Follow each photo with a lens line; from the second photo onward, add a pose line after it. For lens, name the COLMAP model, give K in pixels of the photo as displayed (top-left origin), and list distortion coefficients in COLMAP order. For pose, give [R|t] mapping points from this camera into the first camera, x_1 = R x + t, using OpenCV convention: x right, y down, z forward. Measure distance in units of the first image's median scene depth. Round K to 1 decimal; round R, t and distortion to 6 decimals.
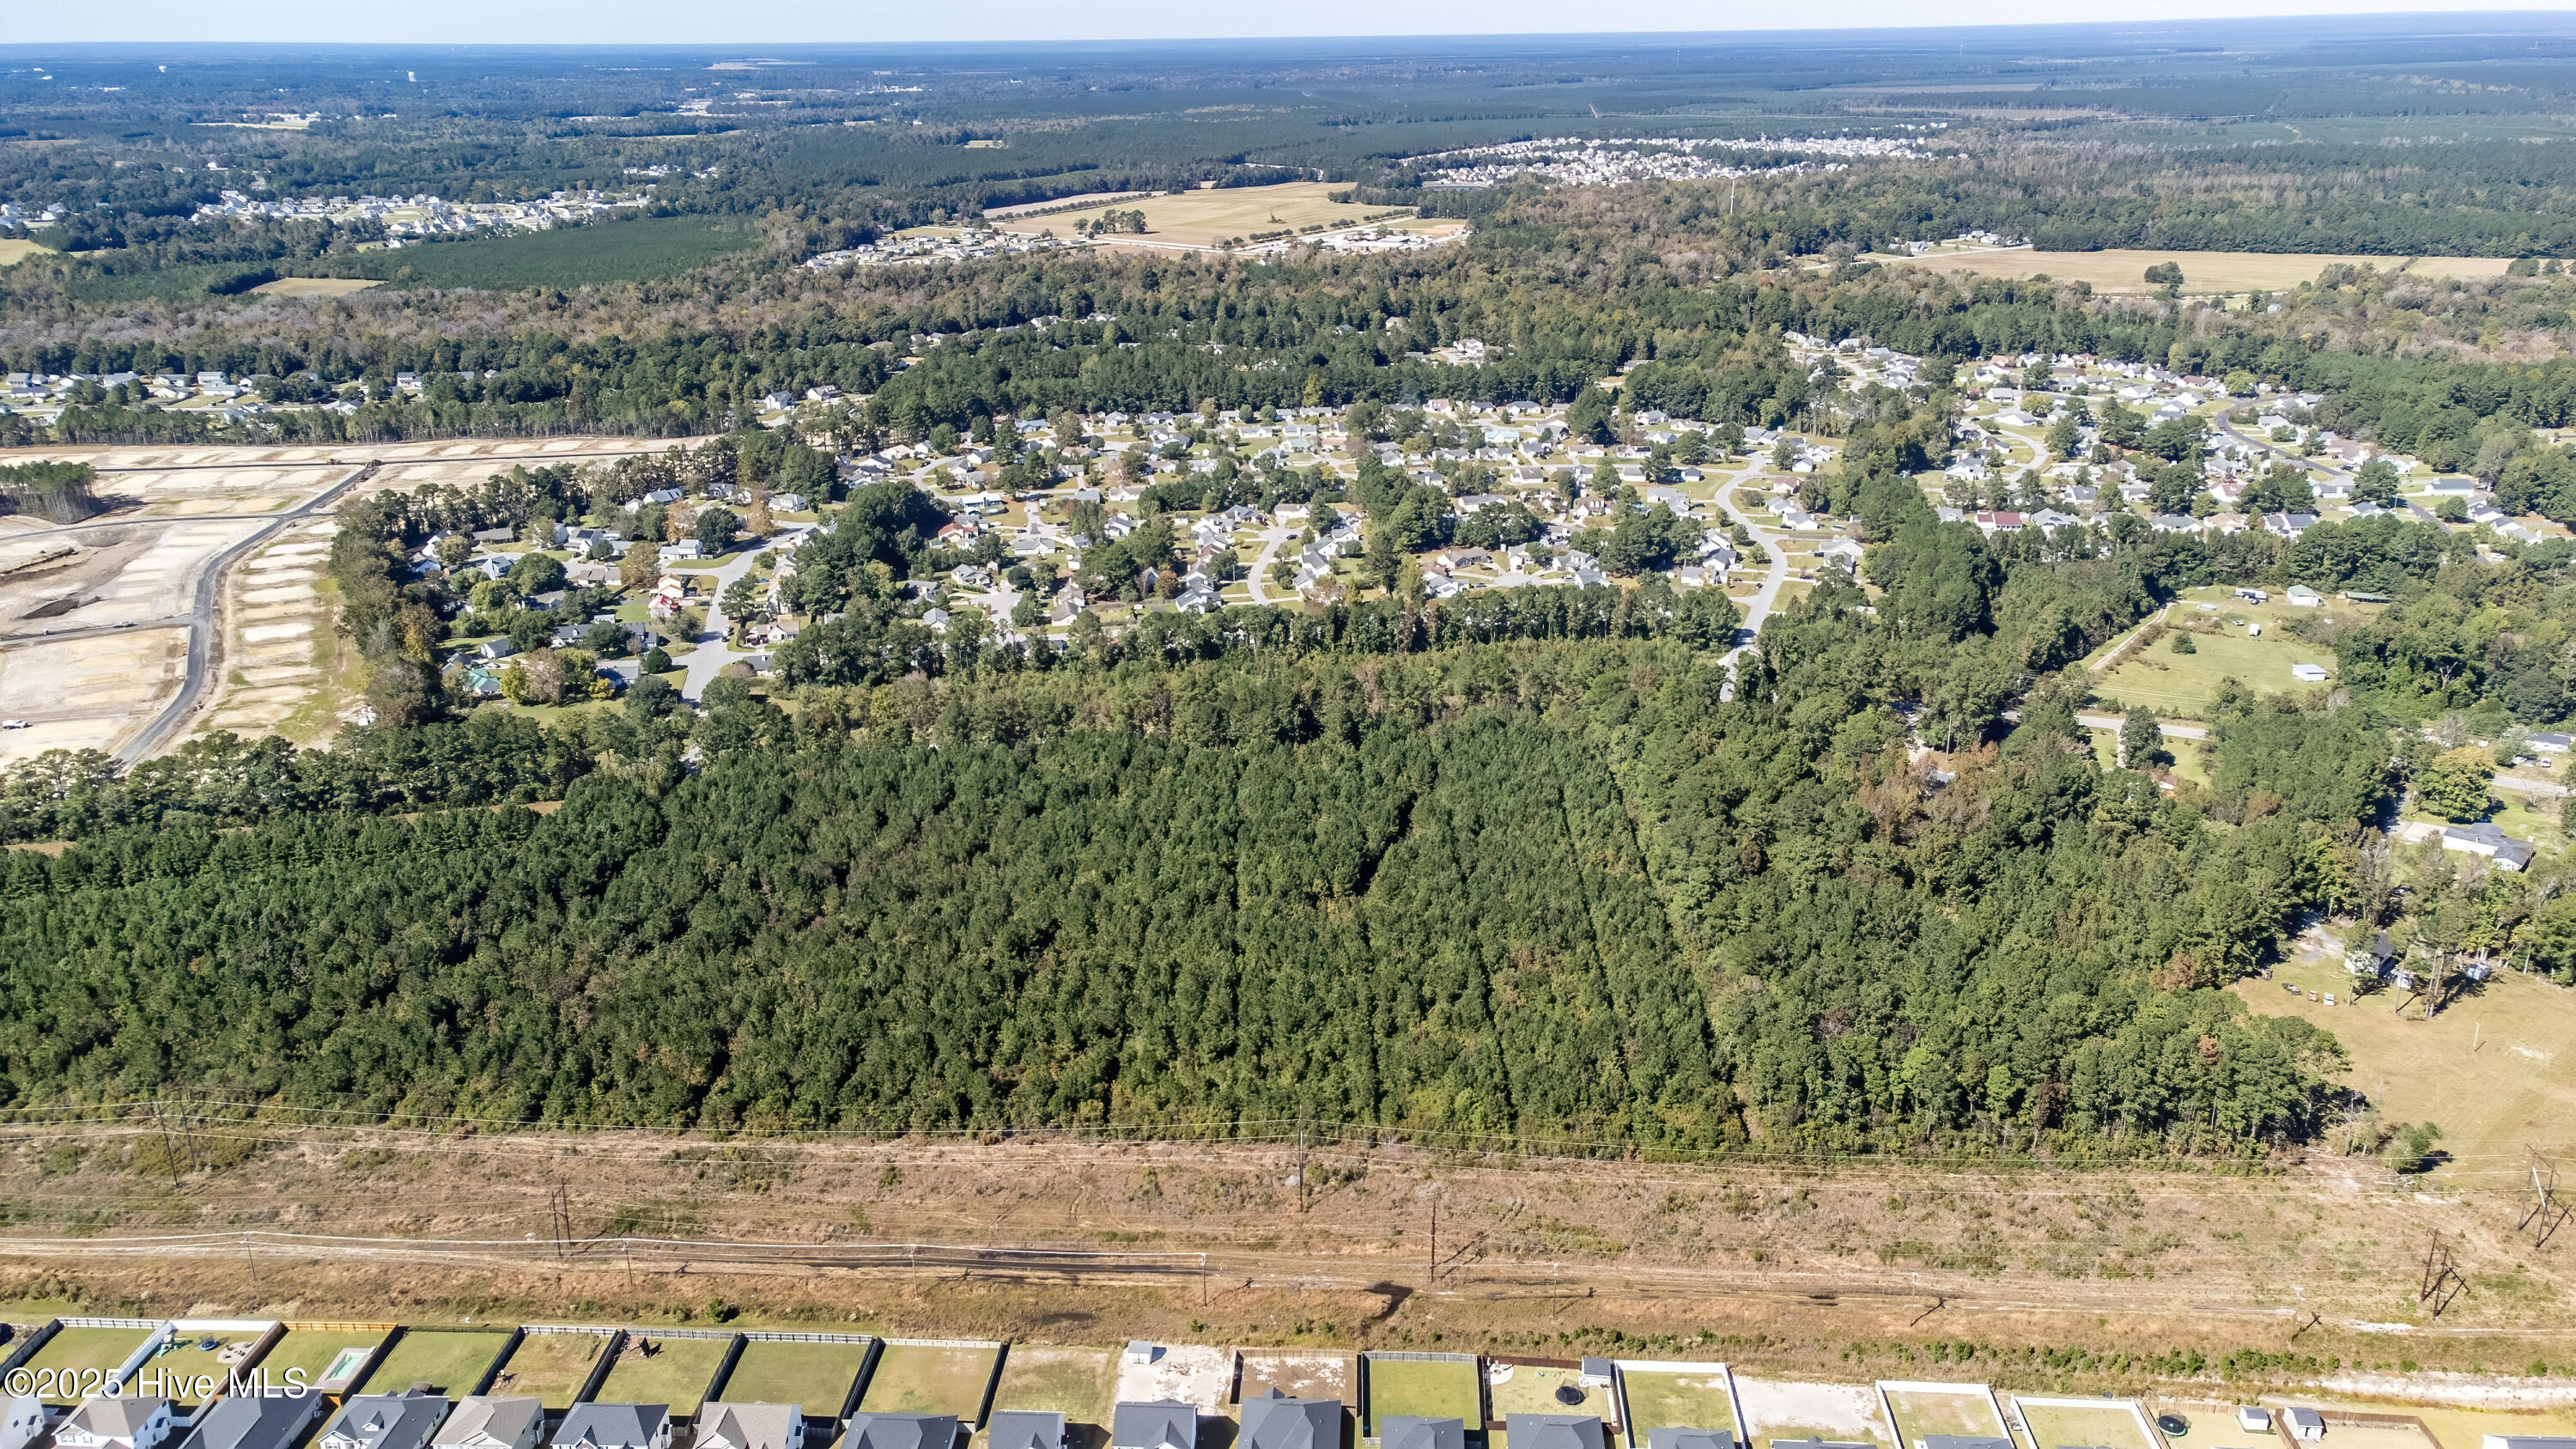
lens RADIAL K [[1910.8, 0, 1281.1], [0, 1910.8, 738.4], [0, 0, 1]] dist [0.008302, 0.091356]
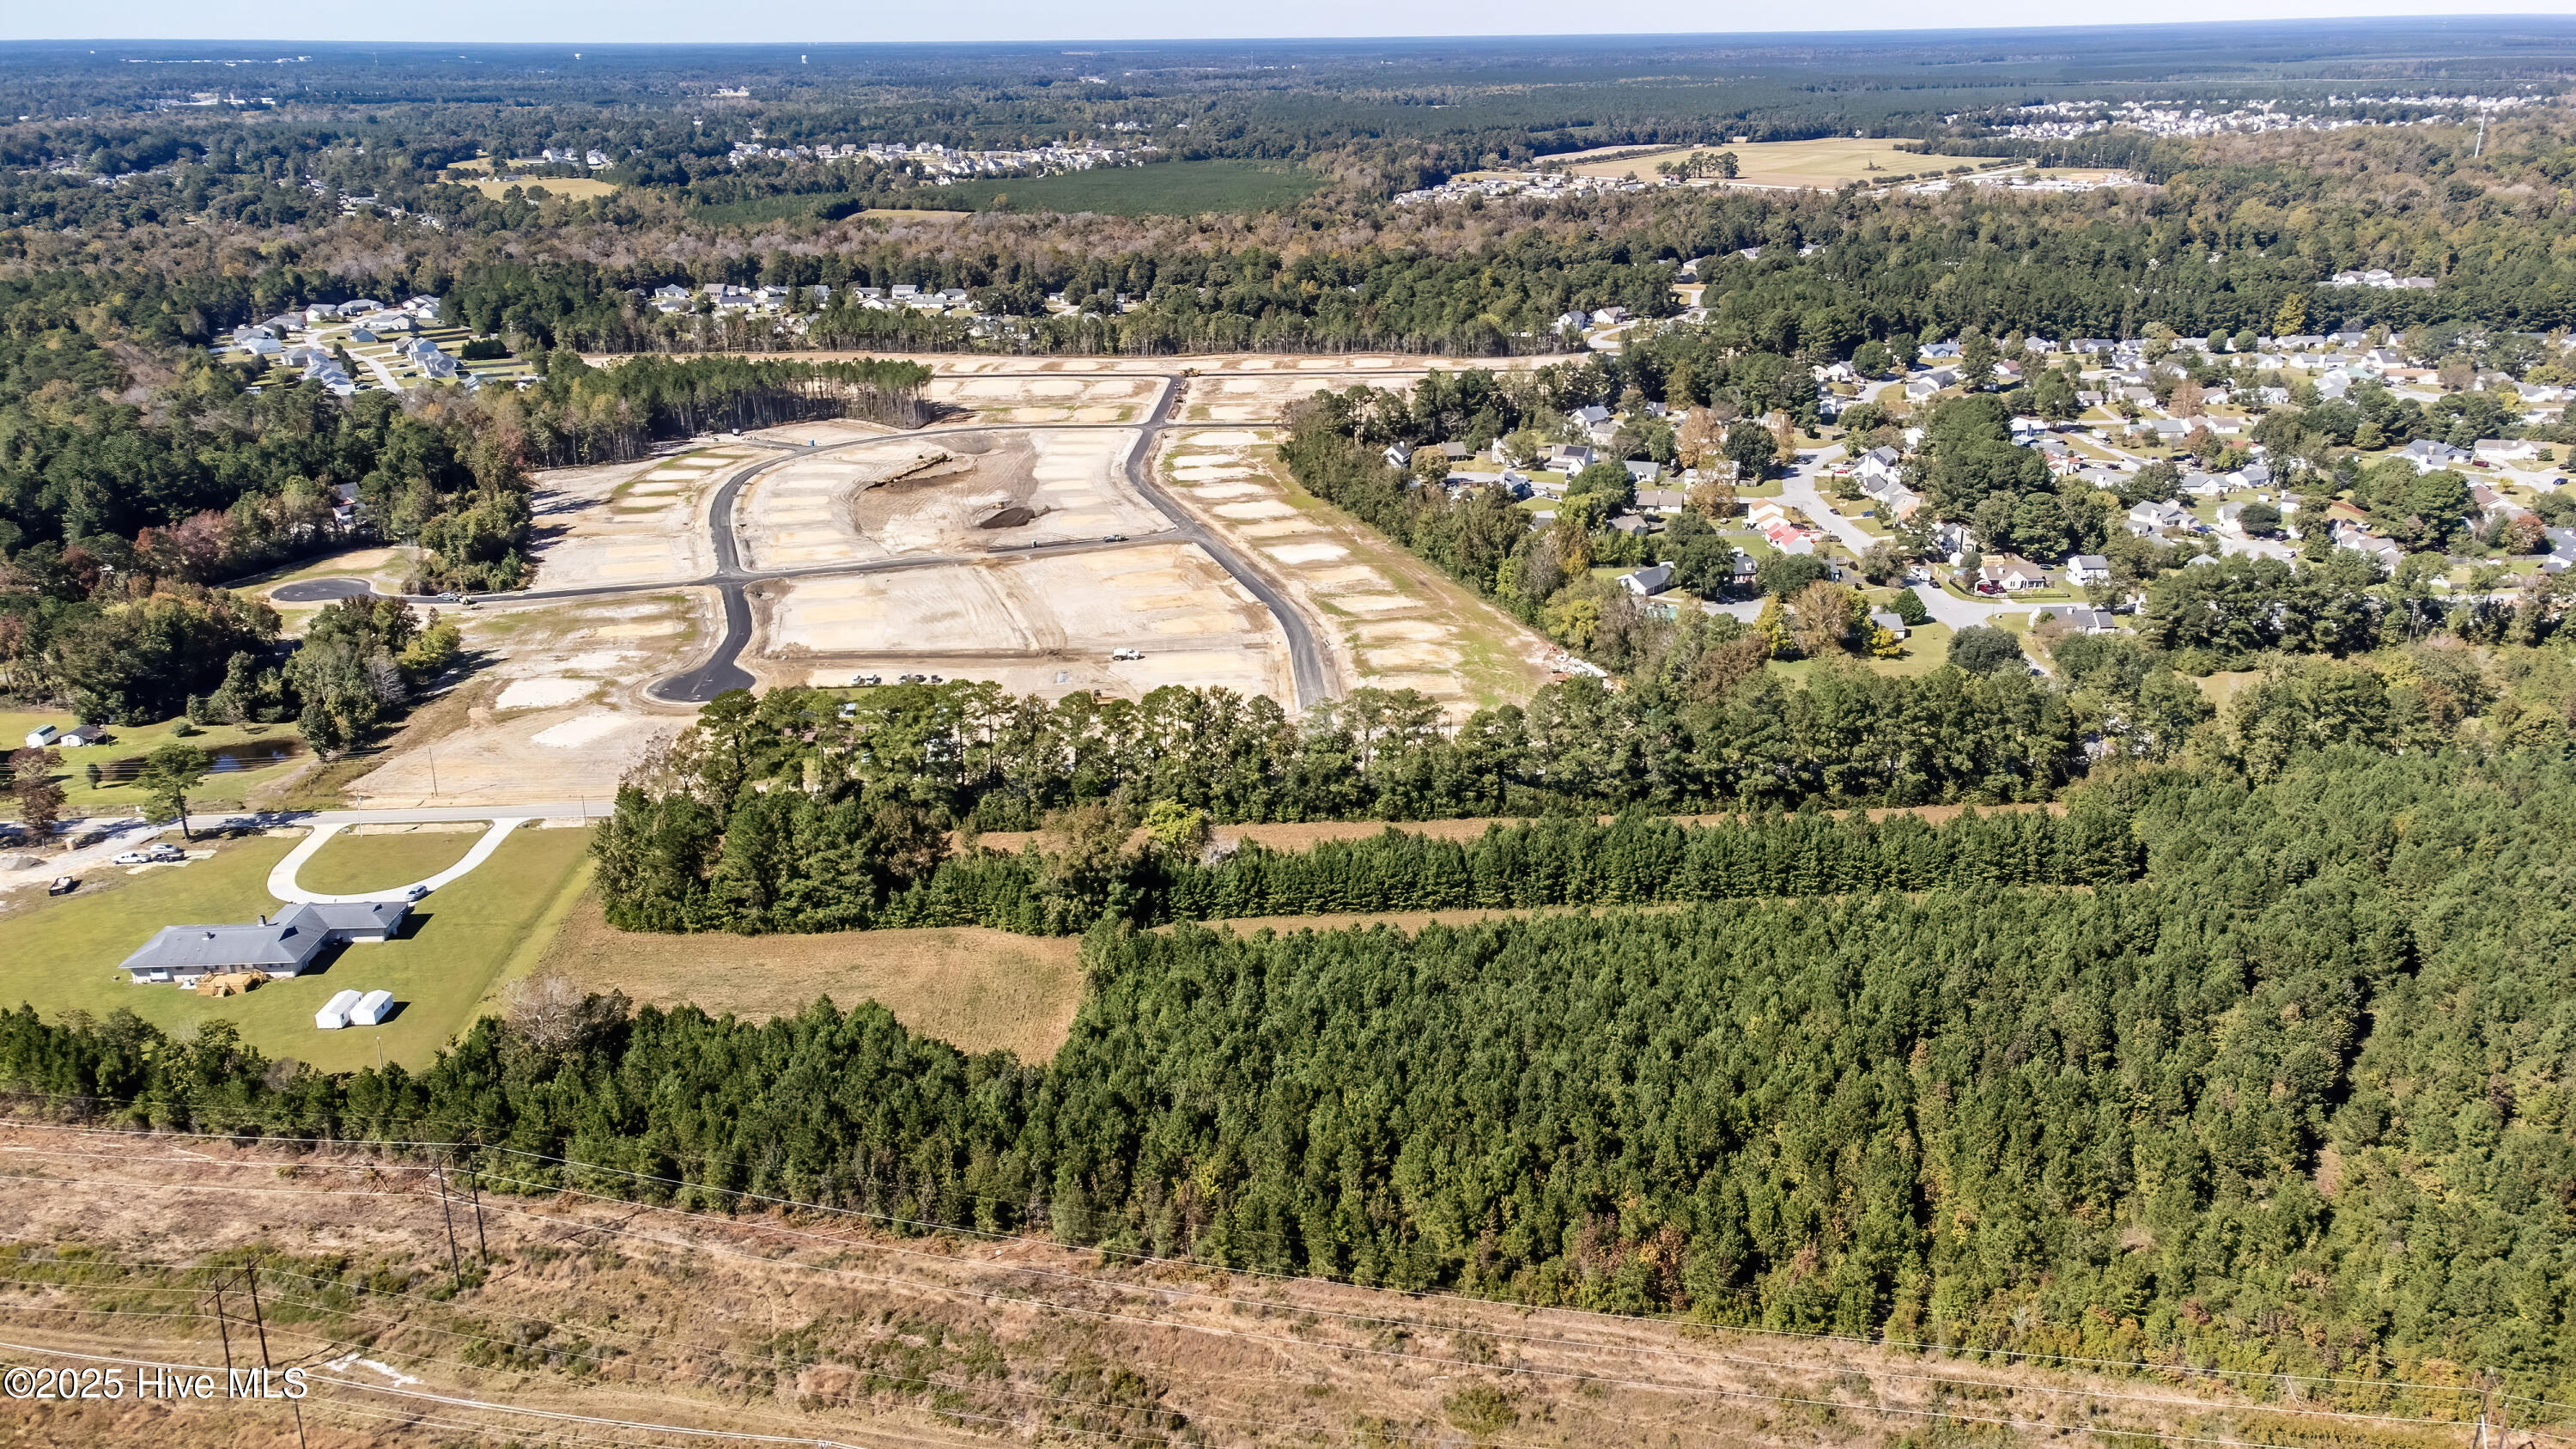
lens RADIAL K [[1921.0, 0, 1273.0], [0, 1921.0, 718.5], [0, 0, 1]] dist [0.027554, 0.061420]
pose [[0.988959, 0.051851, -0.138819, -0.376106], [-0.053426, 0.998543, -0.007639, 0.015412], [0.138221, 0.014971, 0.990288, 0.208350]]
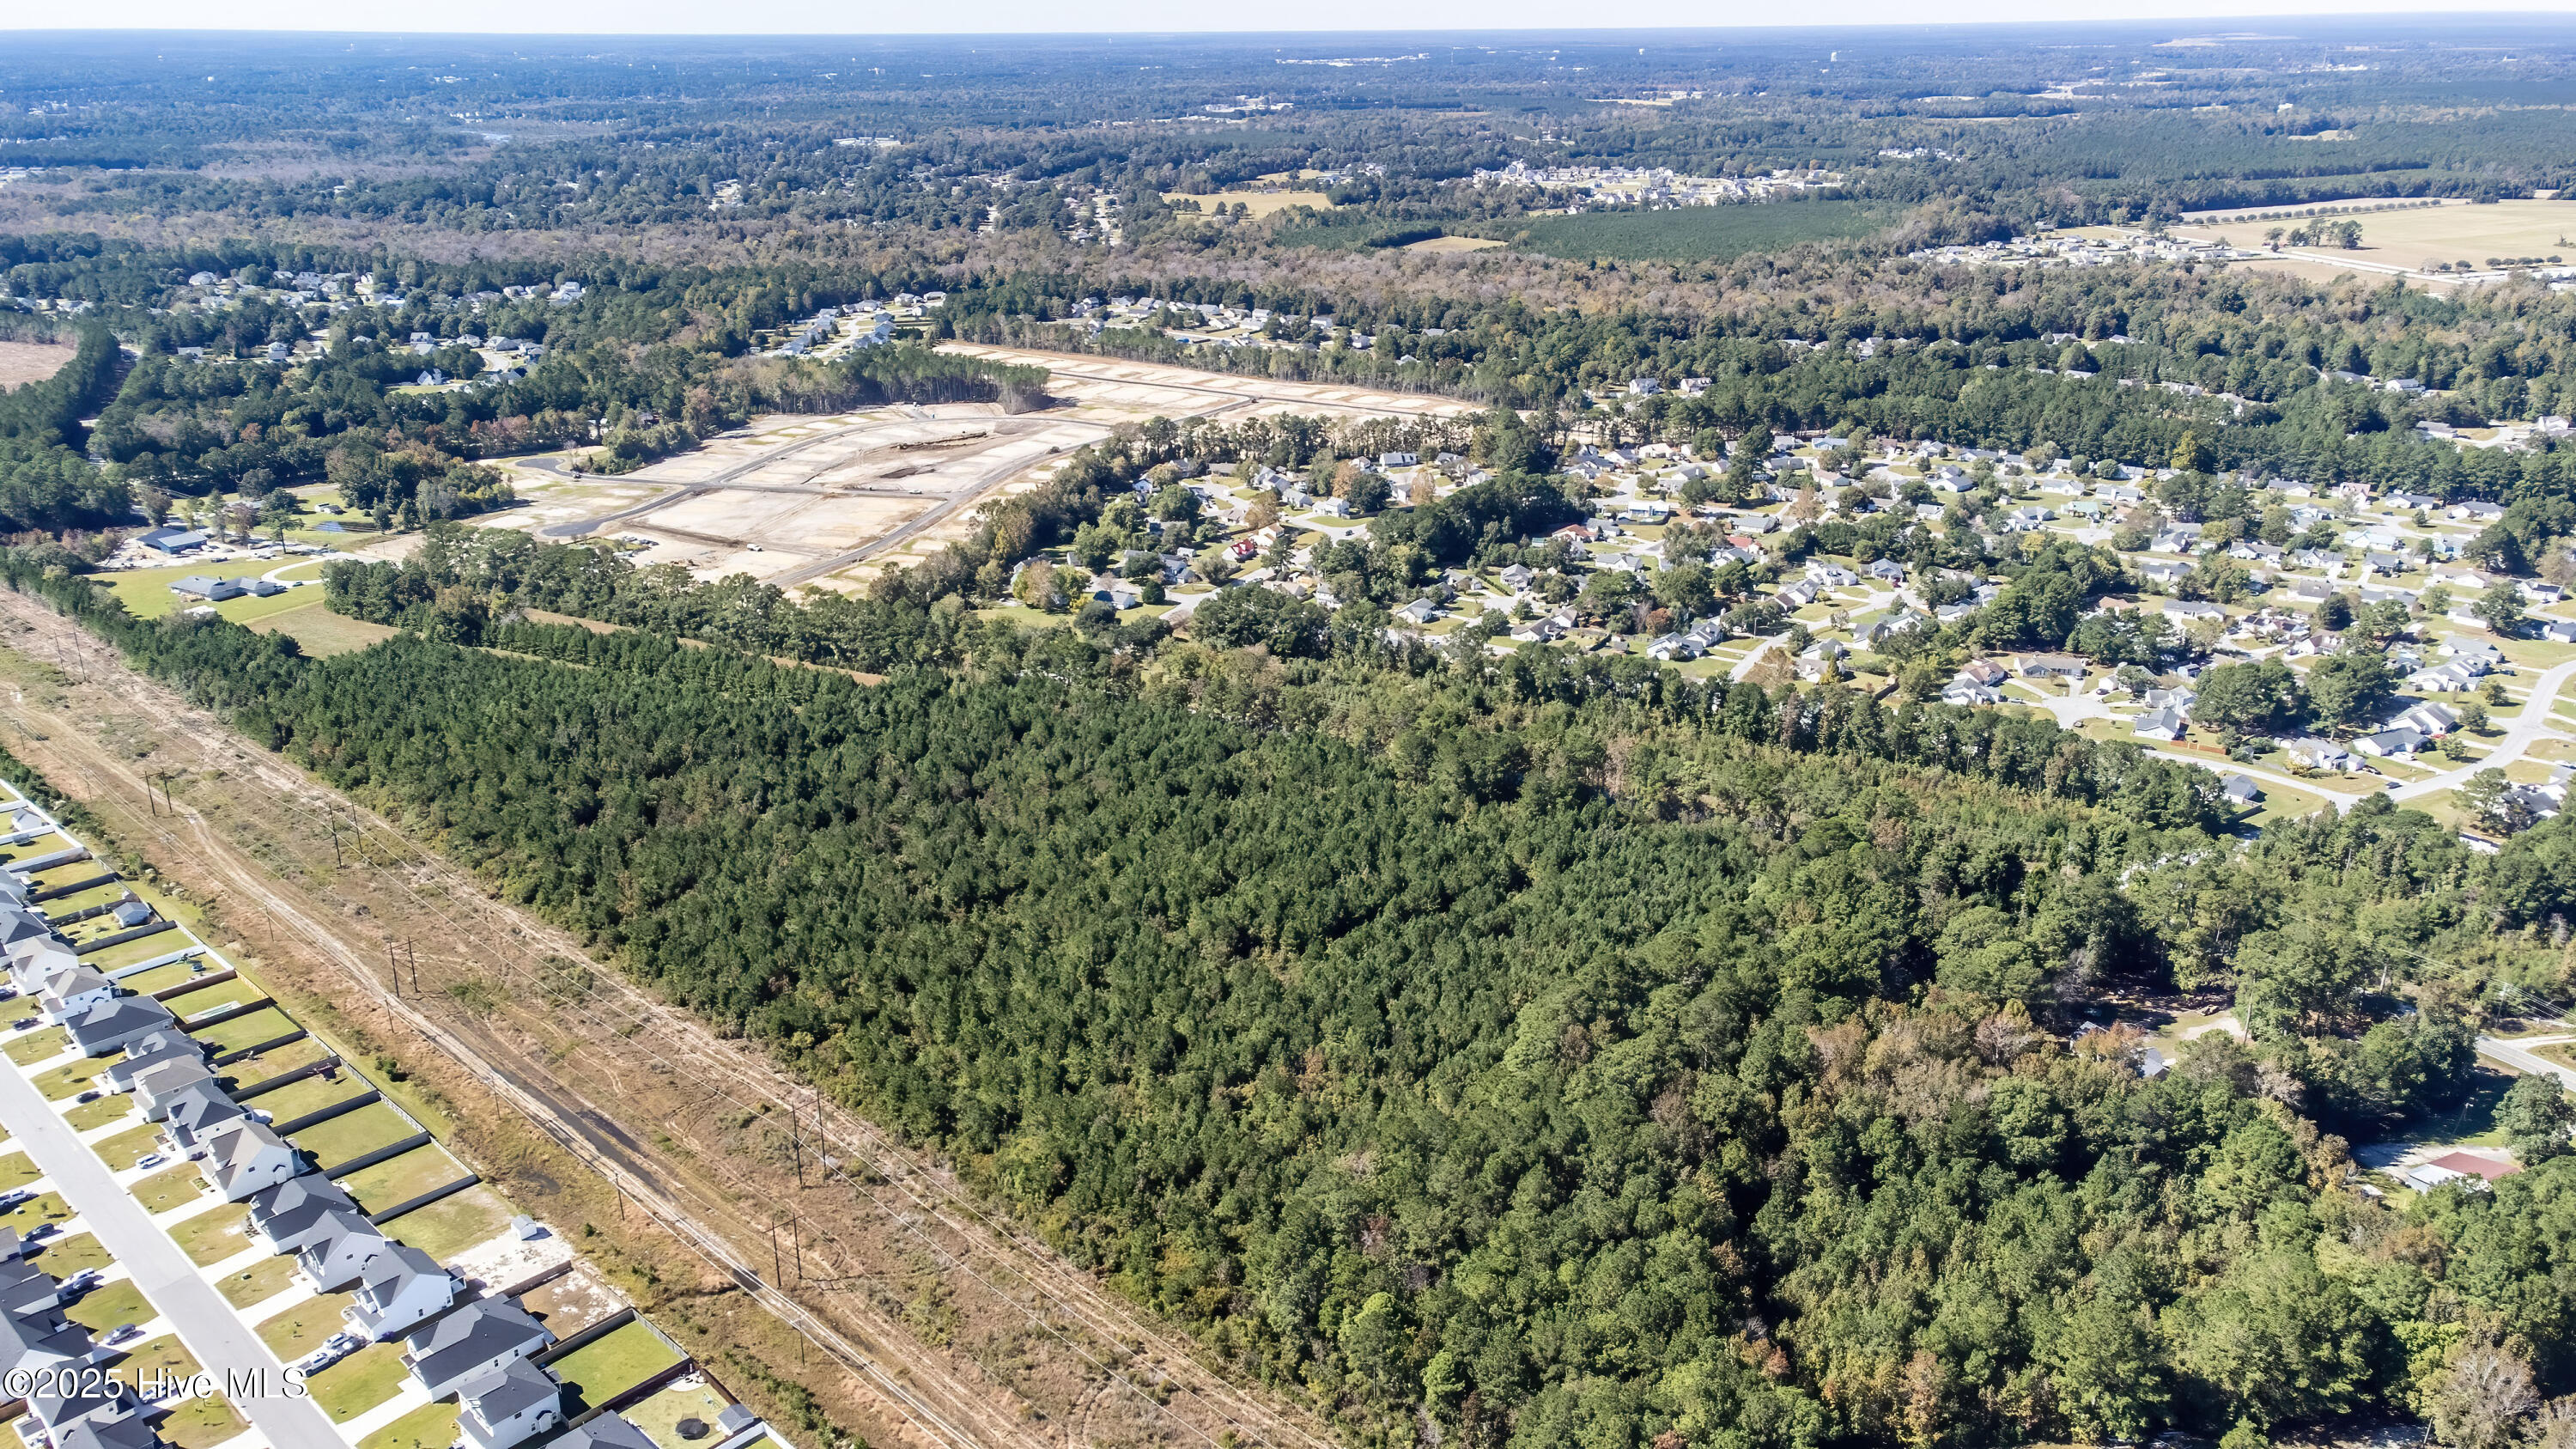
lens RADIAL K [[1924.2, 0, 1279.7], [0, 1924.2, 711.3], [0, 0, 1]] dist [0.009577, 0.089510]
pose [[0.761297, 0.226157, -0.607684, 0.346548], [-0.228848, 0.970605, 0.074525, -0.060861], [0.606676, 0.082332, 0.790674, 0.140936]]
